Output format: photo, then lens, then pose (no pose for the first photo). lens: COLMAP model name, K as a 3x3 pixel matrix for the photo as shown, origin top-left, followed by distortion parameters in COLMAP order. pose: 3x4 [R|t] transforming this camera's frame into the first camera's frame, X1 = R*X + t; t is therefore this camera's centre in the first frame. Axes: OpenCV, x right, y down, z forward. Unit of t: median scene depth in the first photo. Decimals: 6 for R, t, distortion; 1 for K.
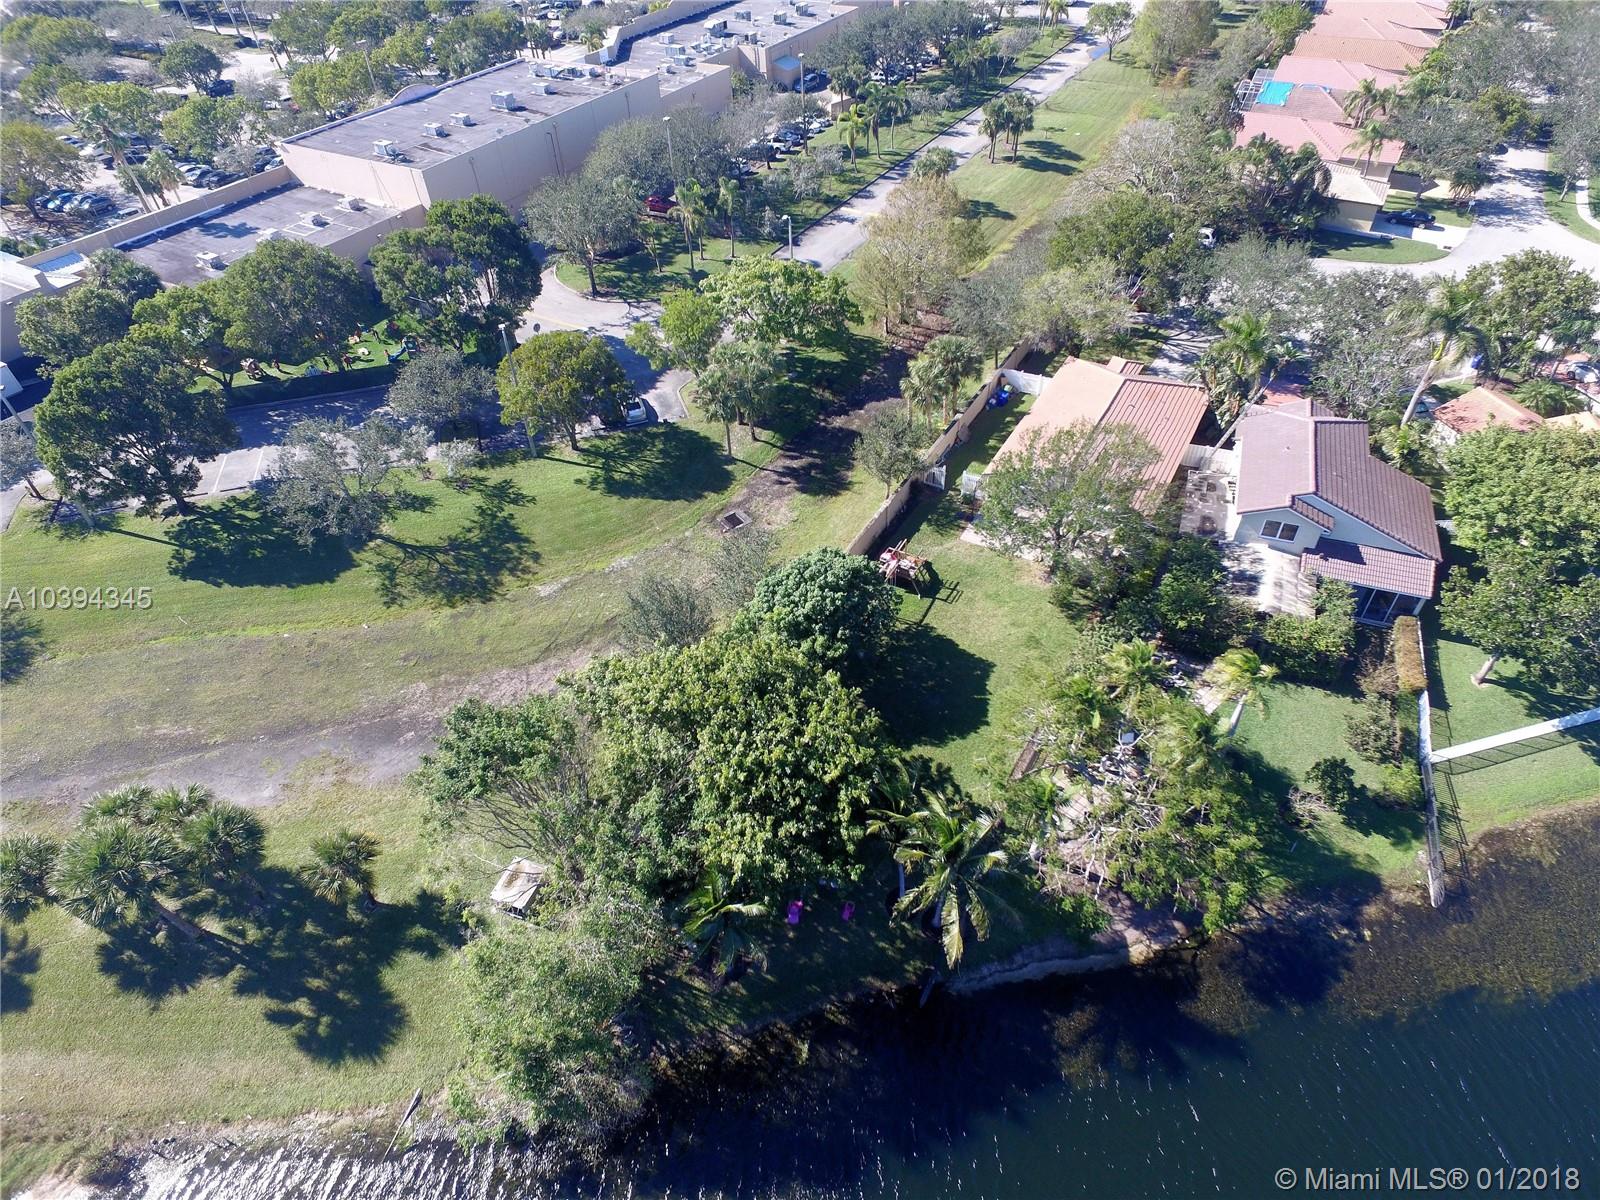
lens RADIAL K [[930.4, 0, 799.8], [0, 930.4, 603.3], [0, 0, 1]] dist [-0.022947, 0.012712]
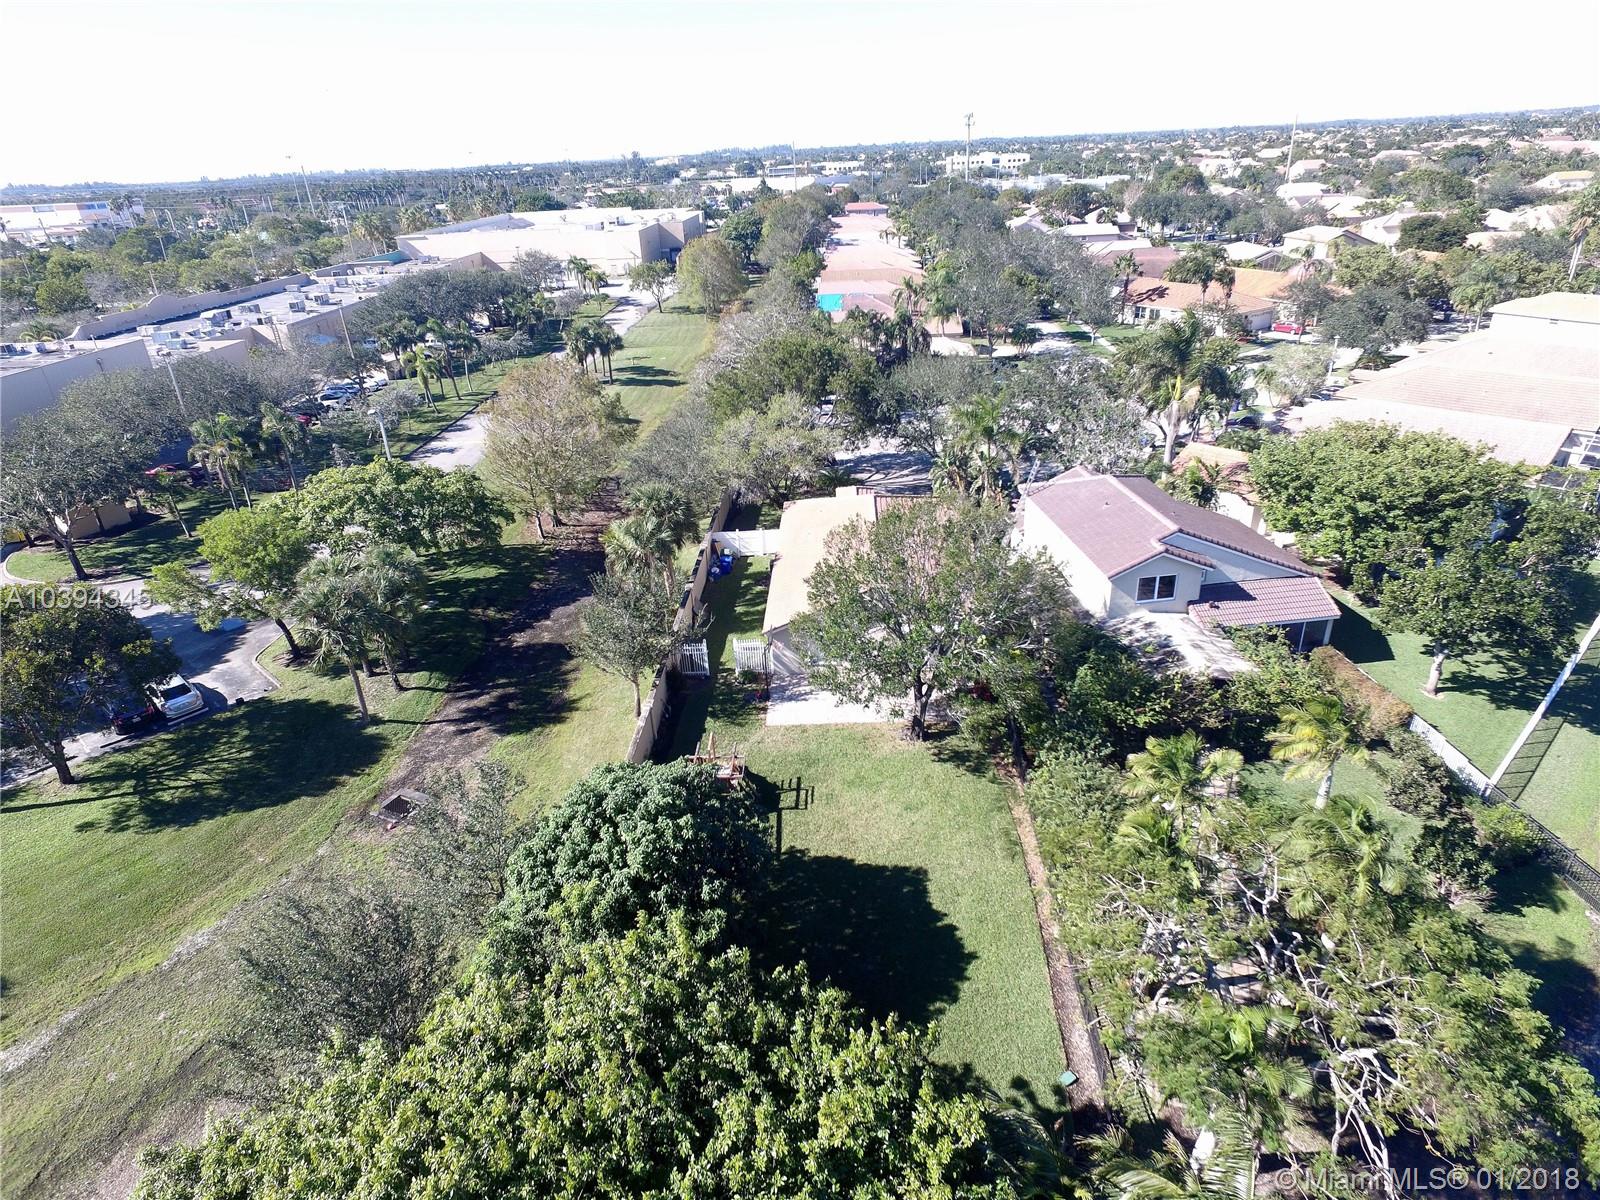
lens RADIAL K [[923.3, 0, 808.6], [0, 923.3, 607.9], [0, 0, 1]] dist [0.039154, -0.049971]
pose [[0.882064, -0.209411, 0.422030, -0.066492], [0.326596, 0.917404, -0.227387, 0.016750], [-0.339555, 0.338403, 0.877602, 0.338854]]
